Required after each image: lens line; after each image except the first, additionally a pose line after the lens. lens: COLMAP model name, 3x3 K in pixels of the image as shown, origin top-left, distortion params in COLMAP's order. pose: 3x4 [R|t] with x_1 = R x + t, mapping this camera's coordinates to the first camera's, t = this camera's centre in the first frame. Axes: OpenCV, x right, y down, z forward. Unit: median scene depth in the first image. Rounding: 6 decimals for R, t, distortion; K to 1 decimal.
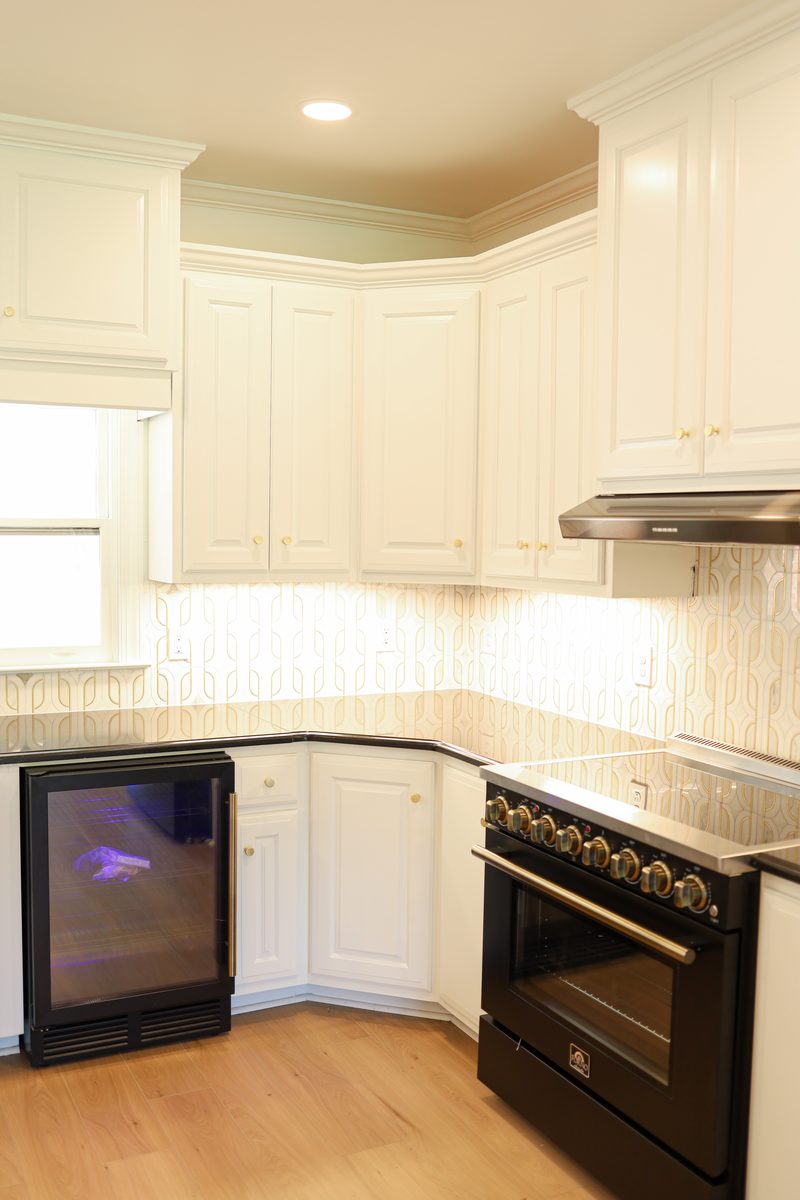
lens RADIAL K [[1150.7, 0, 400.0], [0, 1150.7, 600.0], [0, 0, 1]] dist [-0.060467, 0.034130]
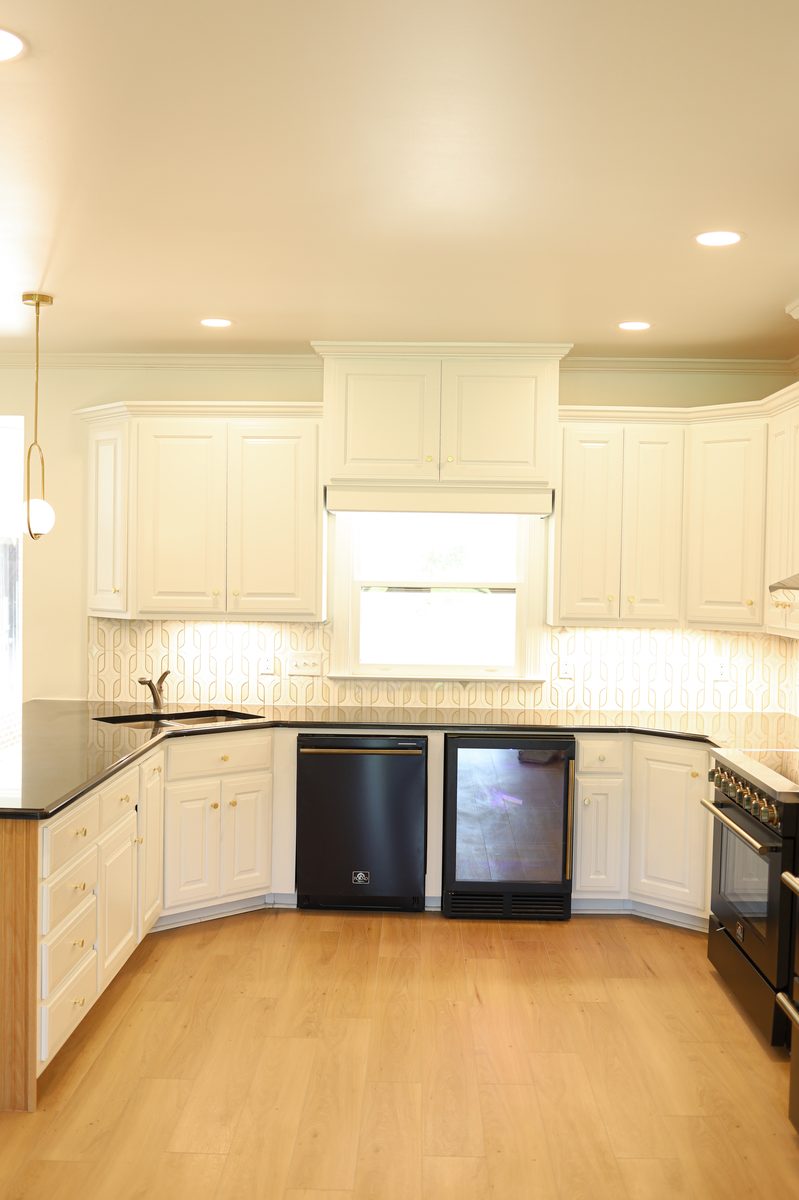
lens RADIAL K [[1150.7, 0, 399.5], [0, 1150.7, 600.0], [0, 0, 1]] dist [-0.060467, 0.034130]
pose [[0.885694, 0.013572, -0.464072, 0.344051], [-0.033925, 0.998792, -0.035537, 0.012951], [0.463029, 0.047218, 0.885084, -0.469008]]
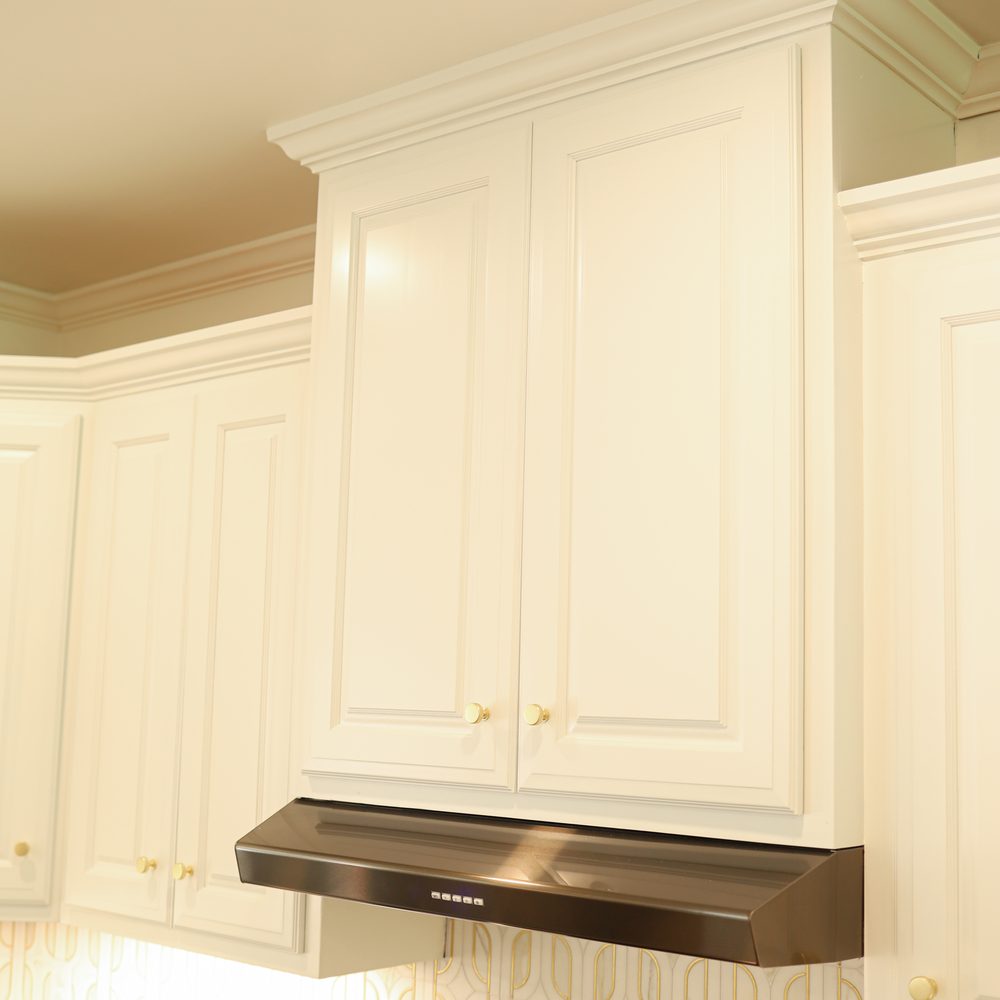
lens RADIAL K [[1456.7, 0, 500.0], [0, 1456.7, 500.0], [0, 0, 1]] dist [-0.099488, 0.141326]
pose [[0.919761, 0.066134, 0.386866, -0.019387], [0.009333, 0.981737, -0.190016, -0.086535], [-0.392367, 0.178380, 0.902346, 0.258758]]
